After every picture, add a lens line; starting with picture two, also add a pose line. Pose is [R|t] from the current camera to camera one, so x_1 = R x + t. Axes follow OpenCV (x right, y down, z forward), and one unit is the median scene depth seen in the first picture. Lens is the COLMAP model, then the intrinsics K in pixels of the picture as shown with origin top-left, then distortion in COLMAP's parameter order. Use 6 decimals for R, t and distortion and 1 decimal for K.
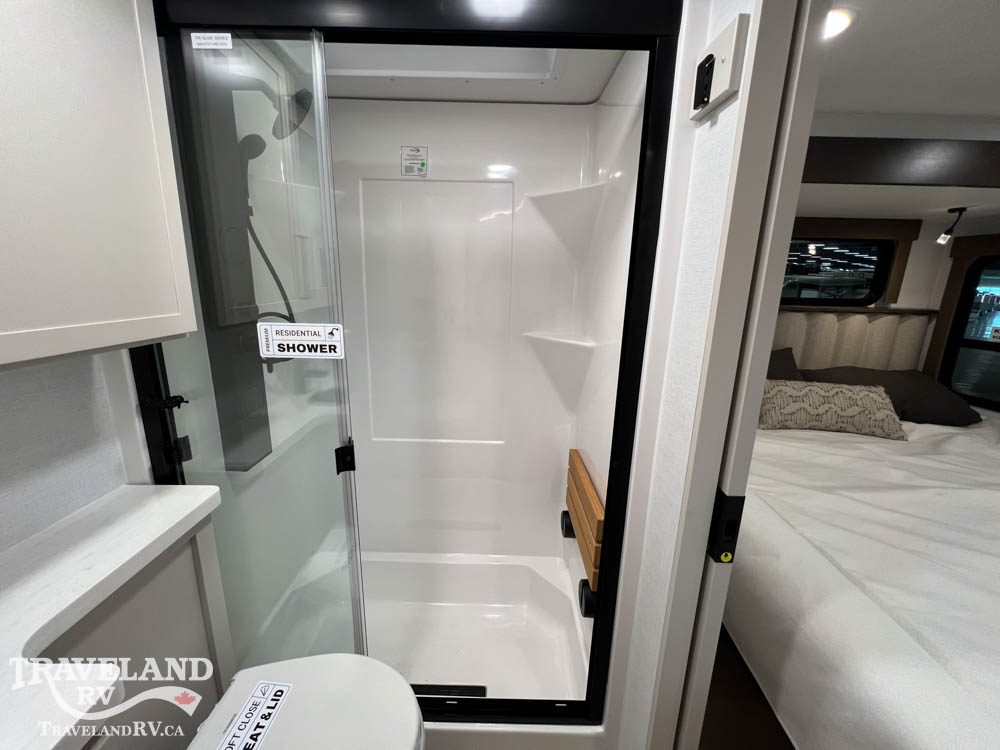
lens RADIAL K [[400.6, 0, 497.3], [0, 400.6, 372.0], [0, 0, 1]] dist [-0.002015, 0.000283]
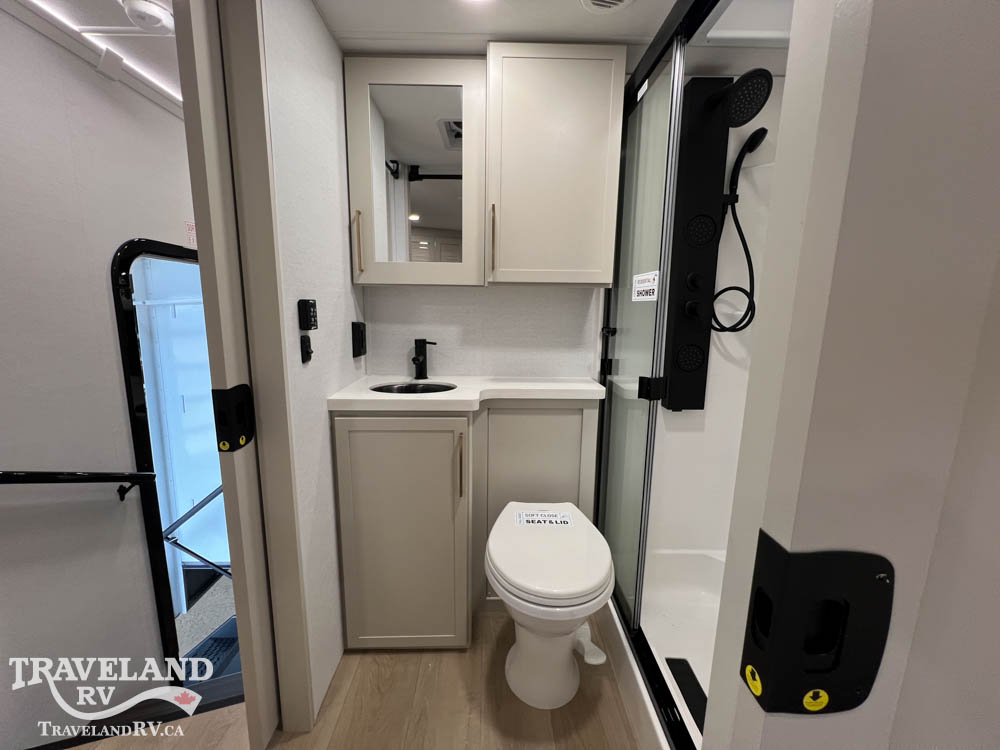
lens RADIAL K [[421.5, 0, 500.0], [0, 421.5, 375.0], [0, 0, 1]] dist [-0.000202, -0.000031]
pose [[0.031833, 0.142465, -0.989288, 0.884405], [-0.243801, 0.960999, 0.130546, 0.131899], [0.969303, 0.237034, 0.065324, 0.518034]]
